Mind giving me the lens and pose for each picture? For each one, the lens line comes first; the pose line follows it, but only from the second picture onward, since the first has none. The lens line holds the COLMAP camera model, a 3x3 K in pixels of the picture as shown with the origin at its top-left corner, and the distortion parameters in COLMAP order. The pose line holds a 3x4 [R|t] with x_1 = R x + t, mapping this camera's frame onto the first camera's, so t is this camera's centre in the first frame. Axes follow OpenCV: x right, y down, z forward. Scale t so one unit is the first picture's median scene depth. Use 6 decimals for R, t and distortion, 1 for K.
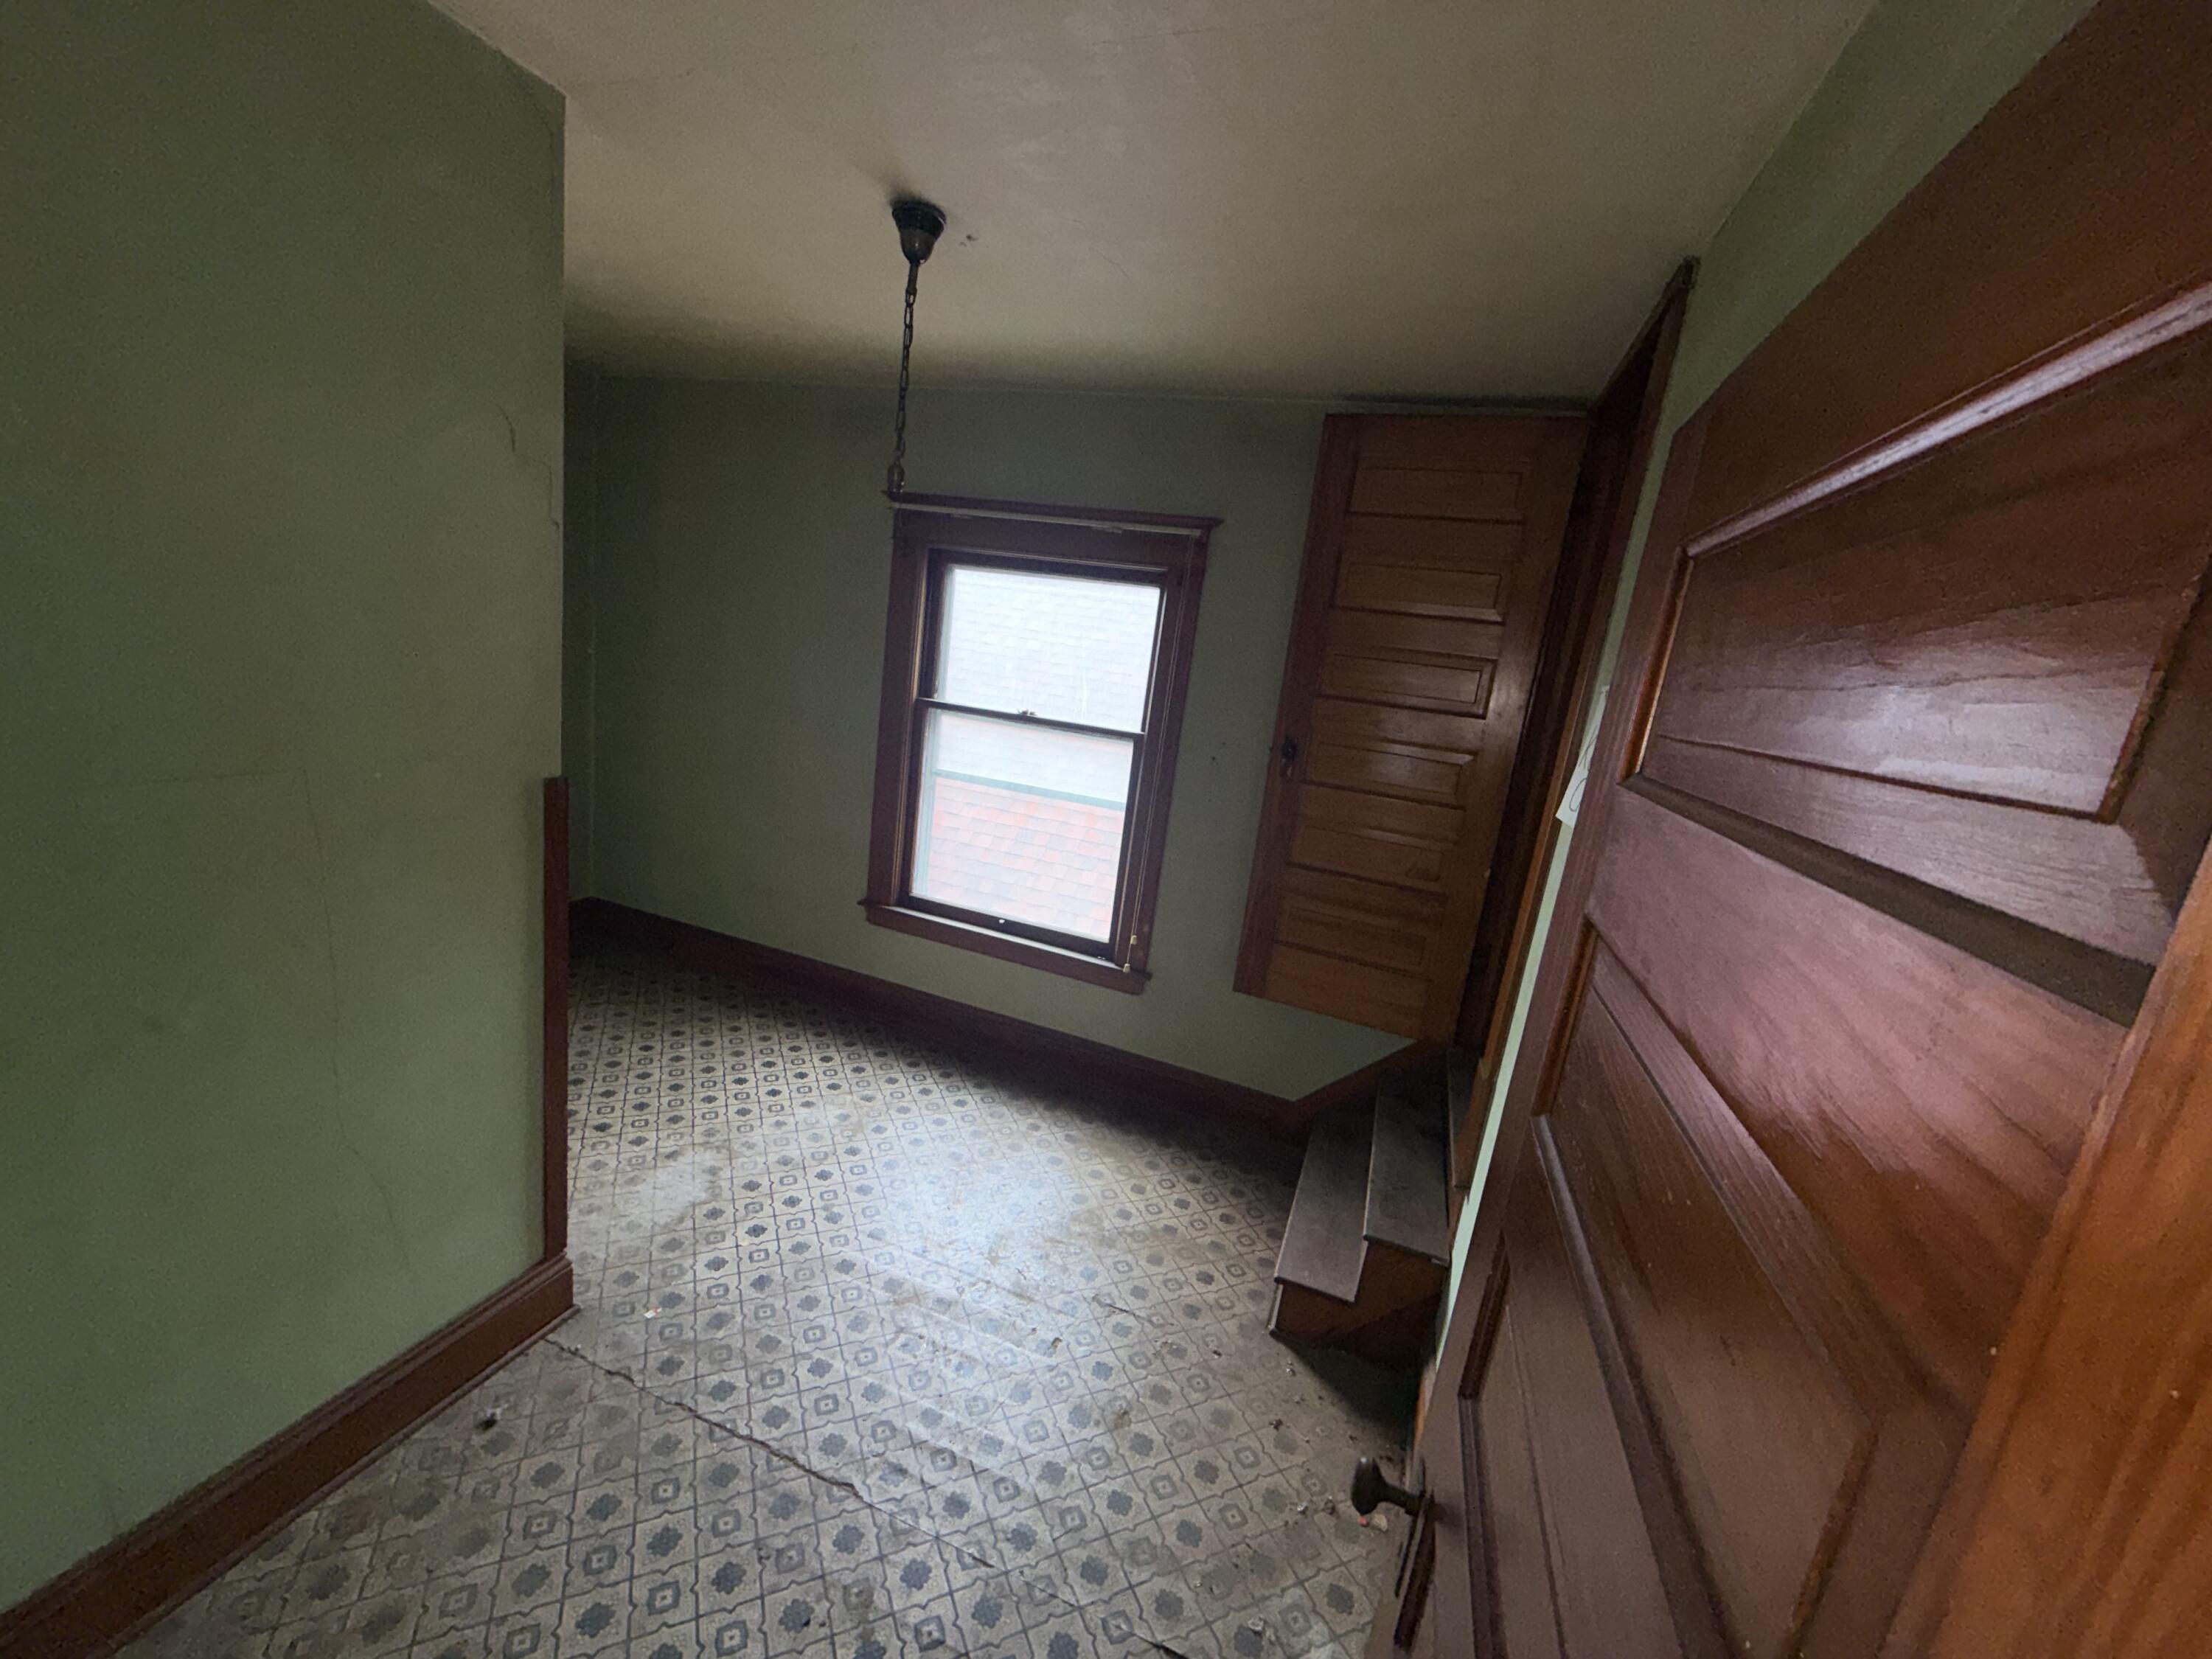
lens RADIAL K [[878.7, 0, 1100.3], [0, 878.7, 823.6], [0, 0, 1]] dist [0.001154, 0.000160]
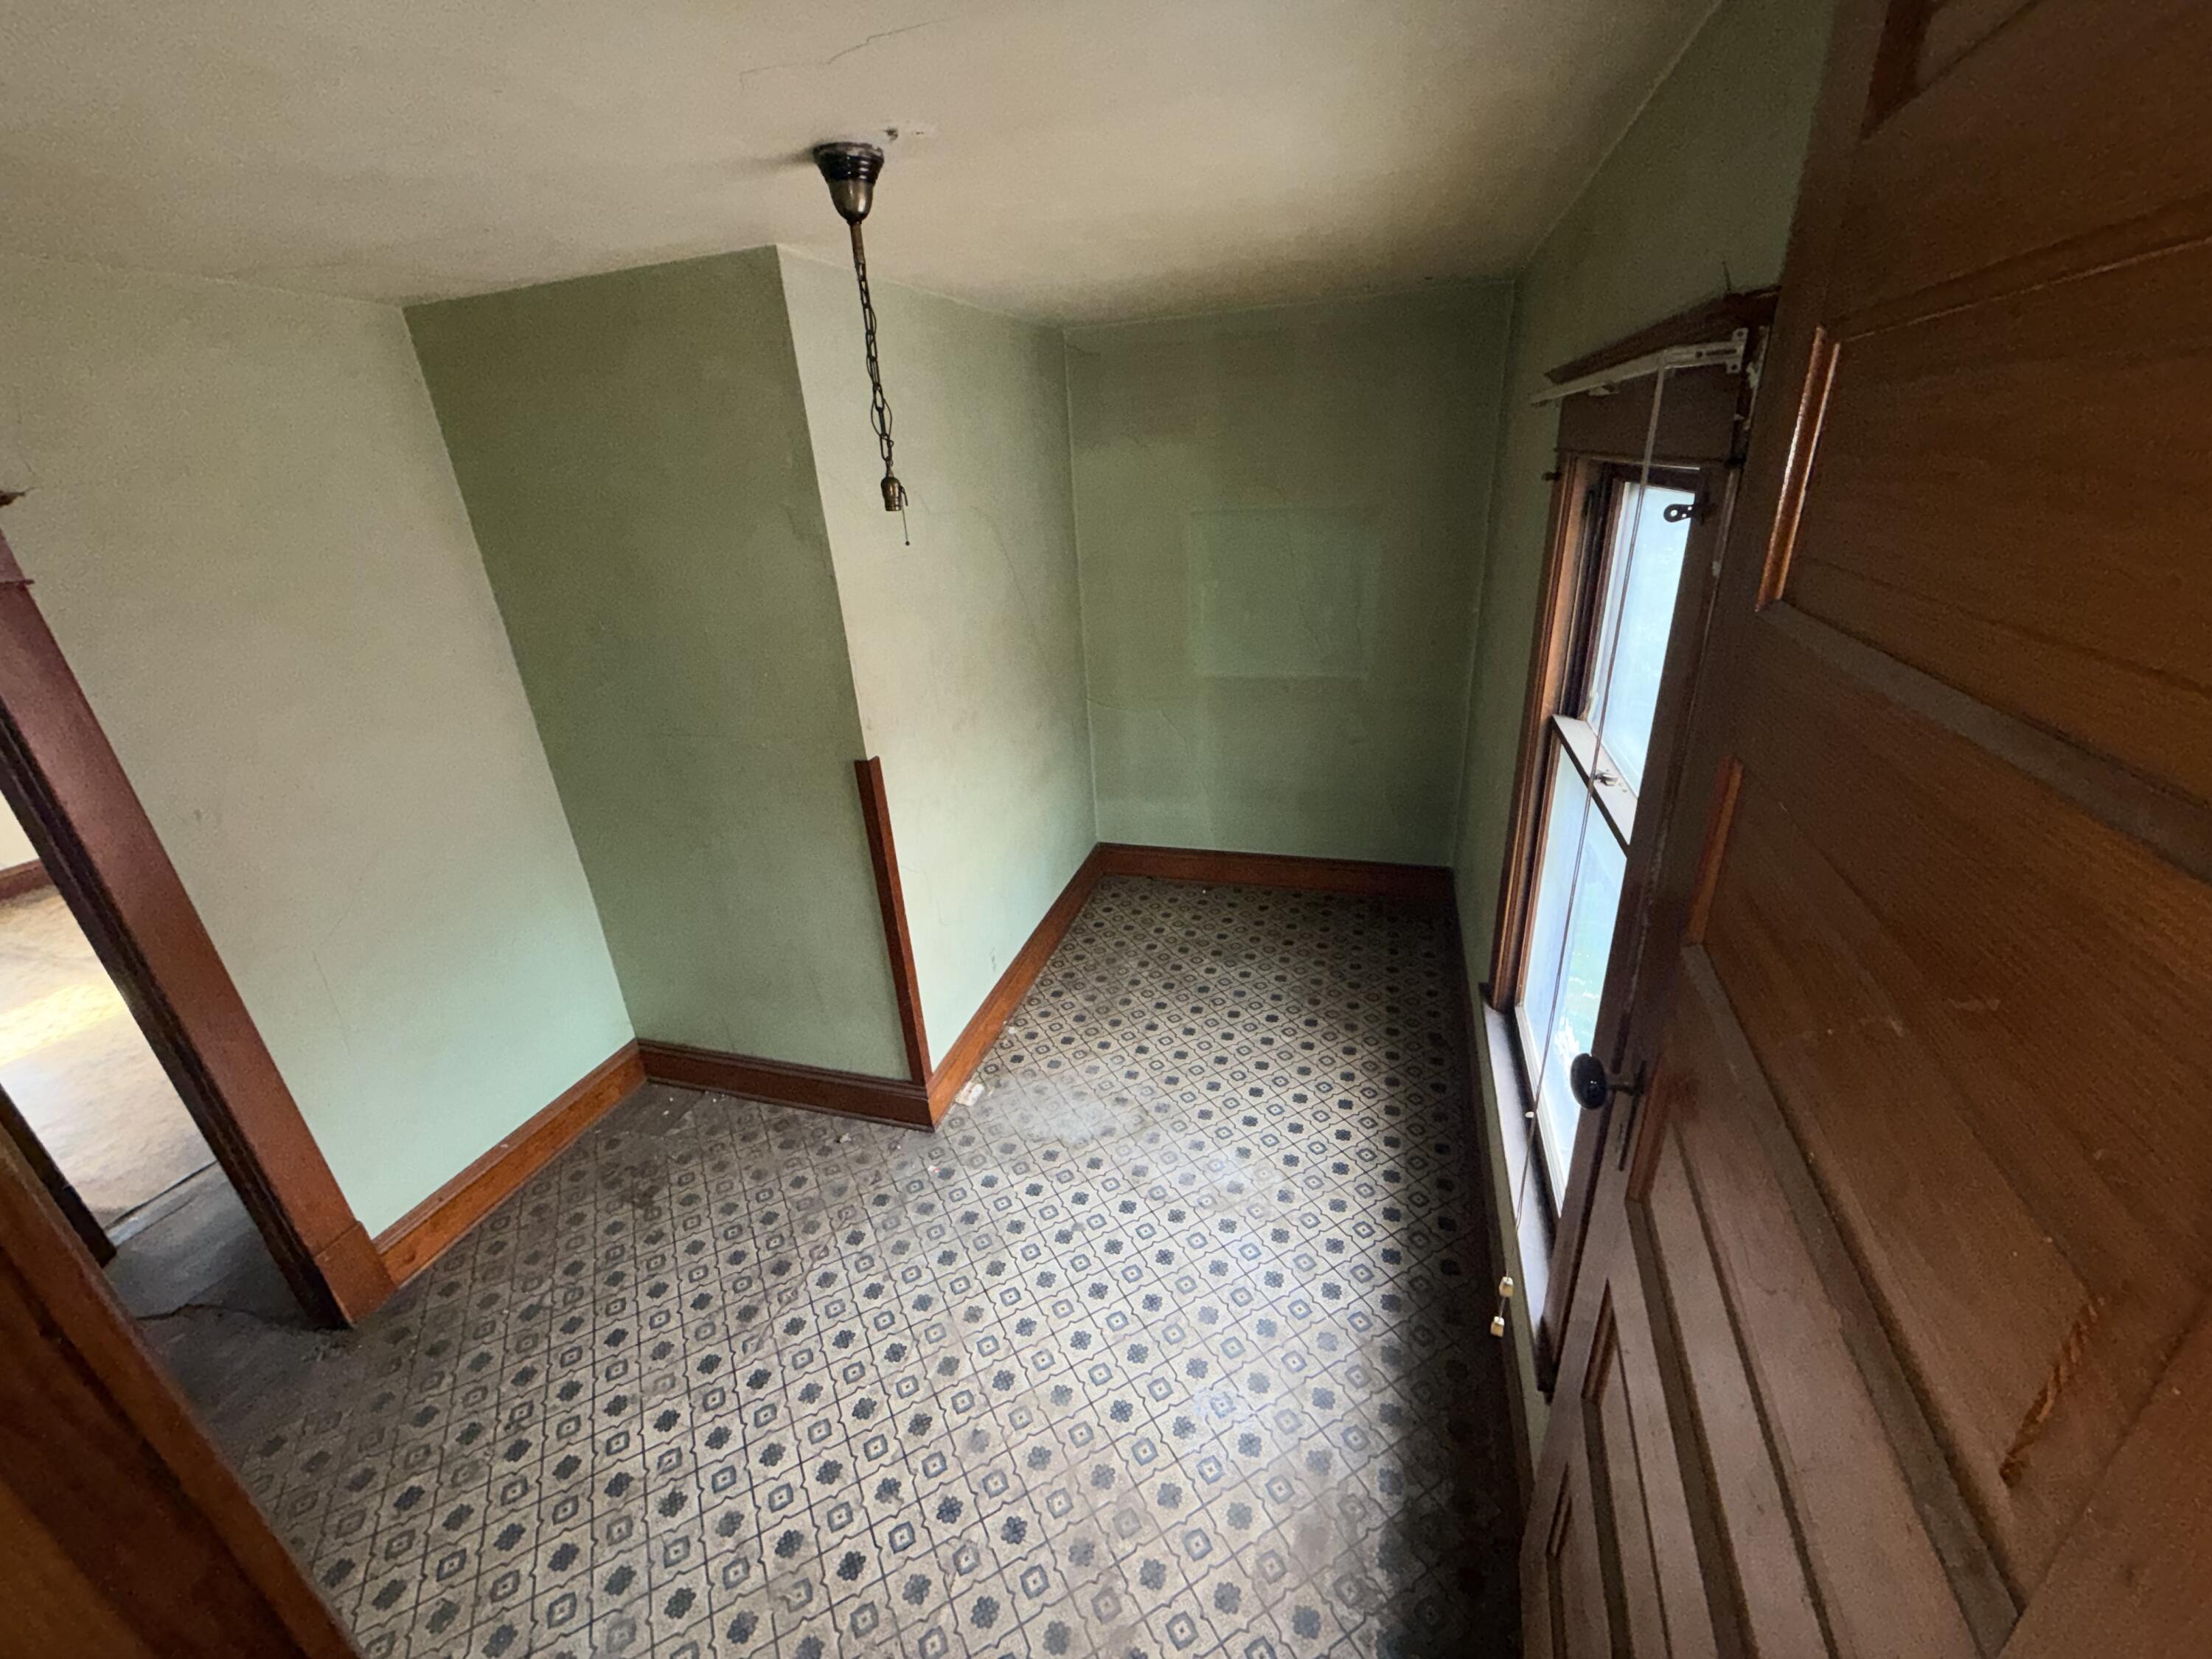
lens RADIAL K [[878.7, 0, 1106.5], [0, 878.7, 837.7], [0, 0, 1]] dist [0.001154, 0.000160]
pose [[0.056144, 0.271454, -0.960812, 0.449437], [-0.138368, 0.955160, 0.261772, -0.210745], [0.988788, 0.118249, 0.091187, 0.764300]]
